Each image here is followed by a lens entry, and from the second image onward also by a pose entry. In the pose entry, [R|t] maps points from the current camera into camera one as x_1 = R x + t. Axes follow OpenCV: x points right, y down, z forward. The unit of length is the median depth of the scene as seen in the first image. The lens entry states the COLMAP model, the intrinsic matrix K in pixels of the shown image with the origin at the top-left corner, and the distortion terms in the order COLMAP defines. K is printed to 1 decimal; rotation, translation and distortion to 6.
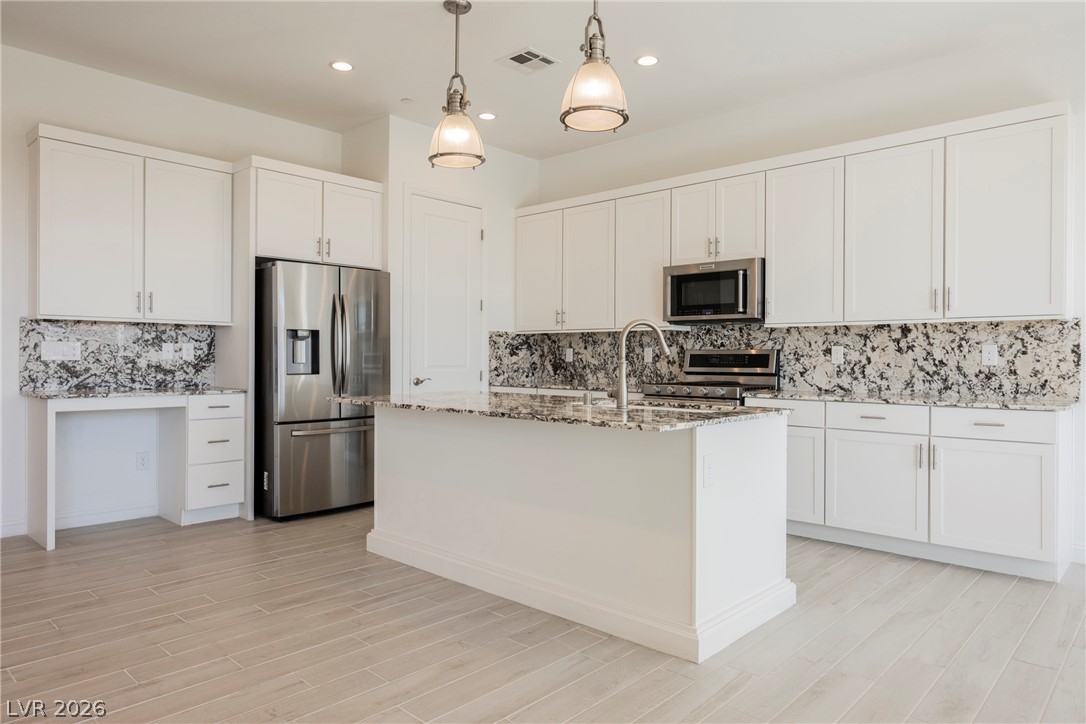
lens RADIAL K [[686.4, 0, 543.0], [0, 686.4, 362.0], [0, 0, 1]] dist [-0.007440, 0.001020]
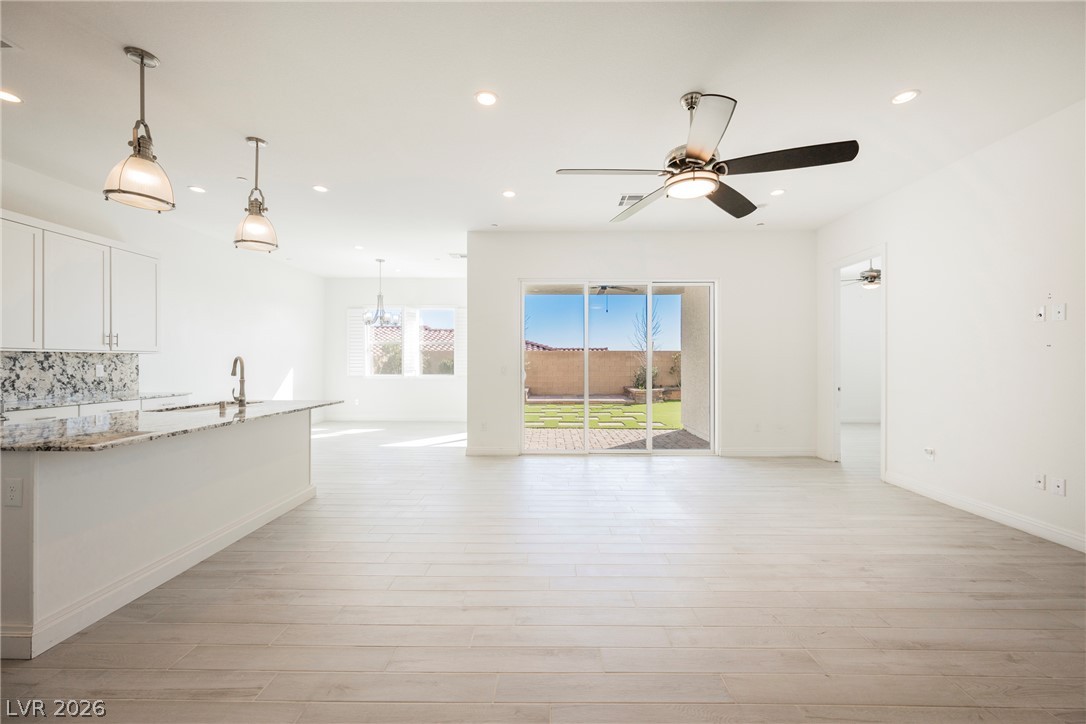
lens RADIAL K [[421.0, 0, 544.7], [0, 421.0, 361.8], [0, 0, 1]] dist [-0.001340, -0.000125]
pose [[-0.678324, -0.004327, 0.734750, -0.830216], [0.001621, 0.999971, 0.007386, -0.035601], [-0.734761, 0.006201, -0.678297, 0.792456]]
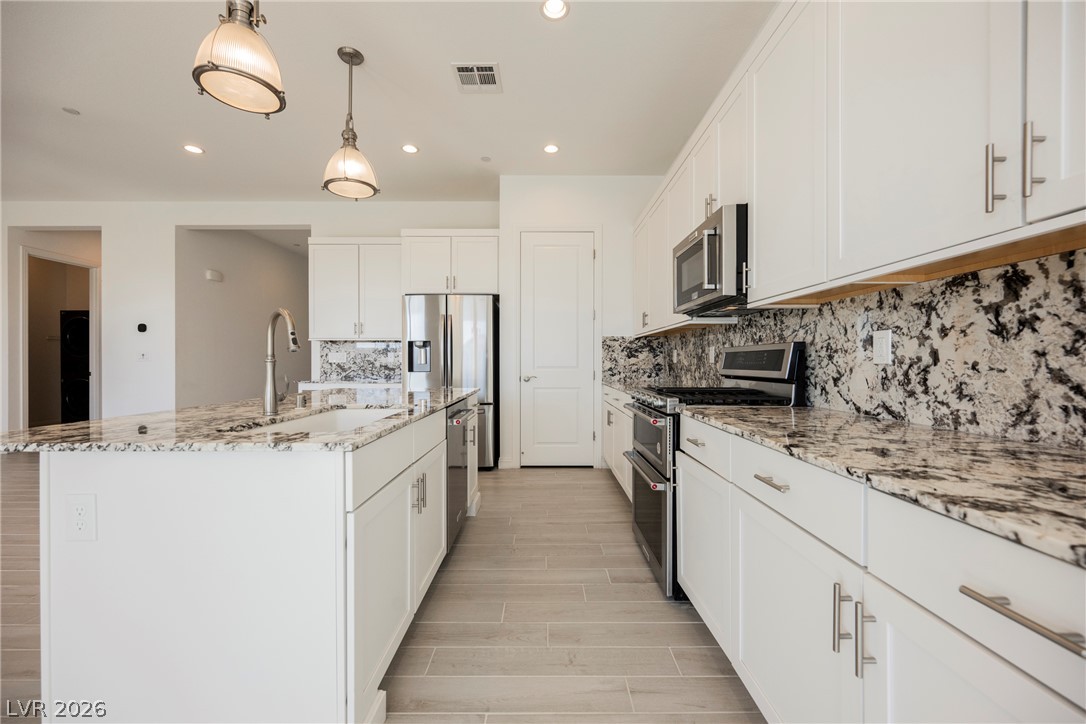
lens RADIAL K [[421.0, 0, 544.7], [0, 421.0, 361.8], [0, 0, 1]] dist [-0.001340, -0.000125]
pose [[0.687954, -0.004922, -0.725738, 0.496933], [-0.000293, 0.999975, -0.007059, 0.003255], [0.725754, 0.005069, 0.687935, 0.601531]]
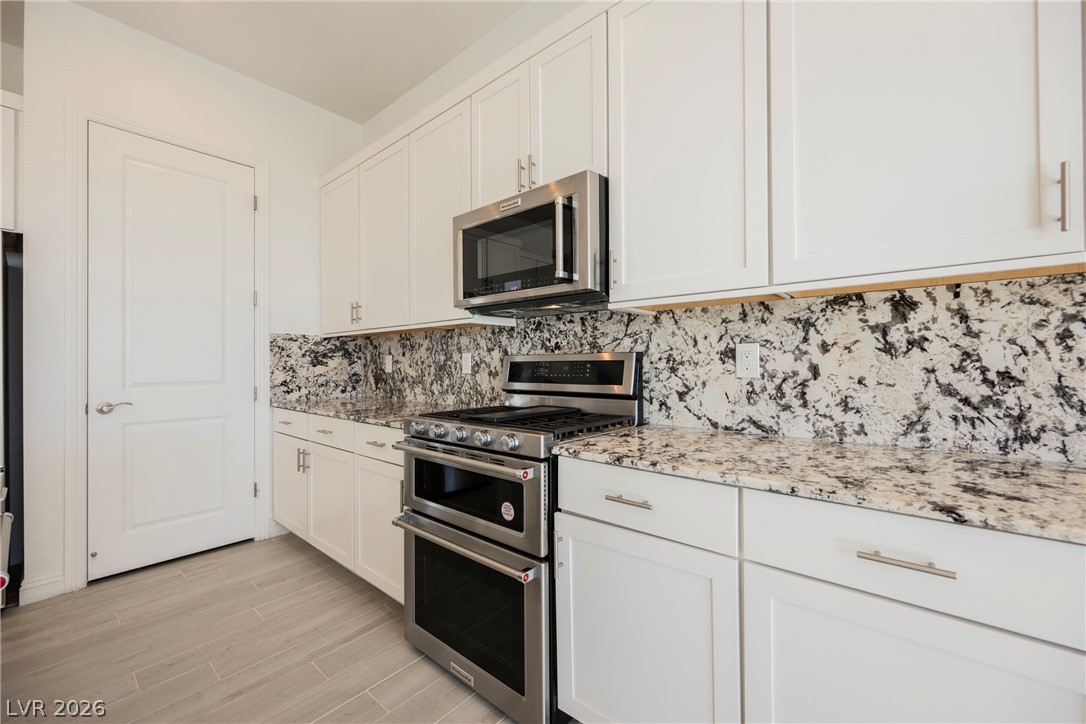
lens RADIAL K [[435.5, 0, 546.4], [0, 435.5, 360.4], [0, 0, 1]] dist [-0.001778, 0.000334]
pose [[0.998723, -0.011117, 0.049290, 0.267410], [0.011733, 0.999857, -0.012209, -0.008507], [-0.049147, 0.012772, 0.998710, 0.694530]]
